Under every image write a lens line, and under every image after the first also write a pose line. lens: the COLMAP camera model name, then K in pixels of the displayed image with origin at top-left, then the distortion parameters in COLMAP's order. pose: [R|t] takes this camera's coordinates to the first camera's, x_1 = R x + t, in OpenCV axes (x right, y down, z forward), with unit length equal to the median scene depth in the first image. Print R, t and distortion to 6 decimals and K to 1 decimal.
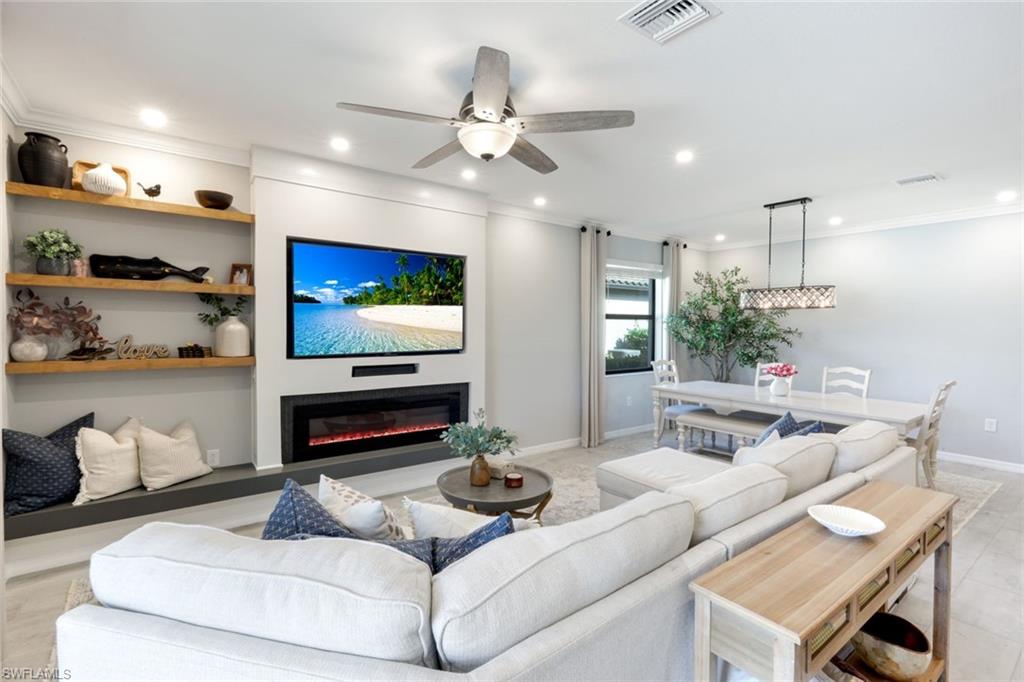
lens RADIAL K [[467.2, 0, 512.0], [0, 467.2, 341.0], [0, 0, 1]] dist [-0.020368, 0.000090]
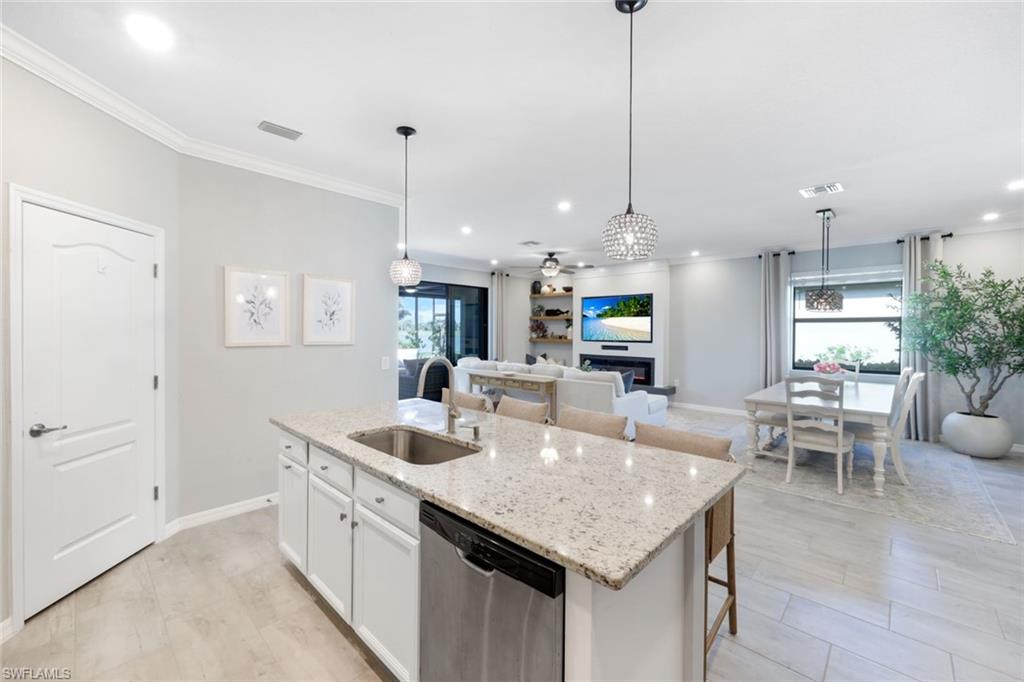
lens RADIAL K [[410.1, 0, 510.8], [0, 410.1, 334.5], [0, 0, 1]] dist [-0.000694, -0.000428]
pose [[0.167444, 0.005964, -0.985863, 1.801852], [-0.034923, 0.999390, 0.000114, 0.014489], [0.985263, 0.034410, 0.167551, 0.145840]]
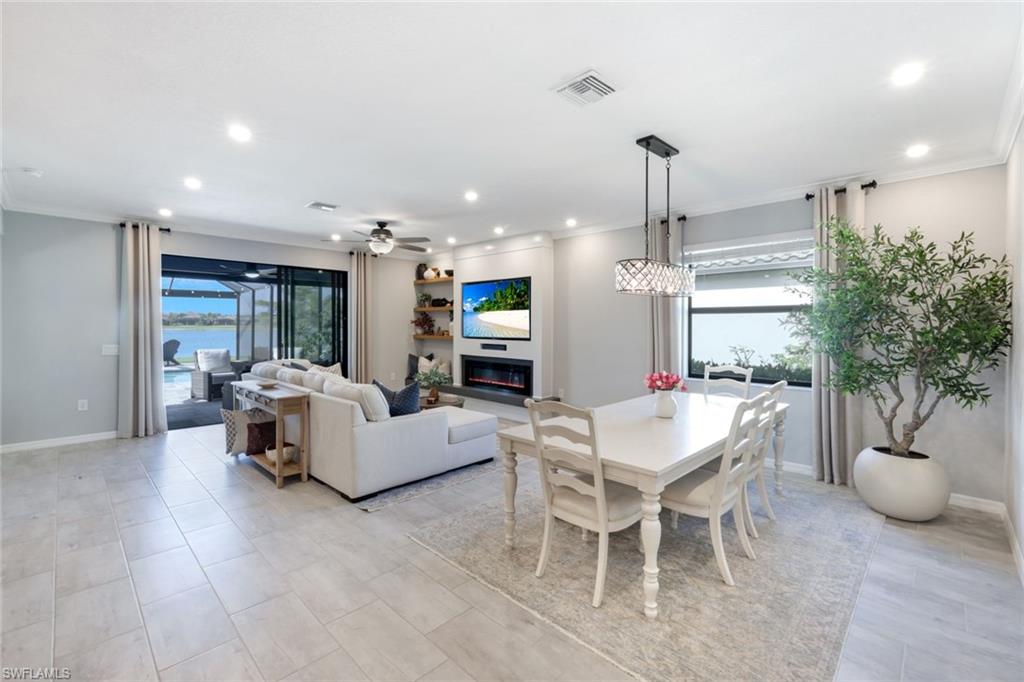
lens RADIAL K [[437.6, 0, 518.6], [0, 437.6, 325.7], [0, 0, 1]] dist [0.001368, 0.000148]
pose [[0.155148, -0.004103, -0.987883, 1.550790], [-0.035589, 0.999319, -0.009740, -0.008525], [0.987250, 0.036669, 0.154896, 0.889034]]
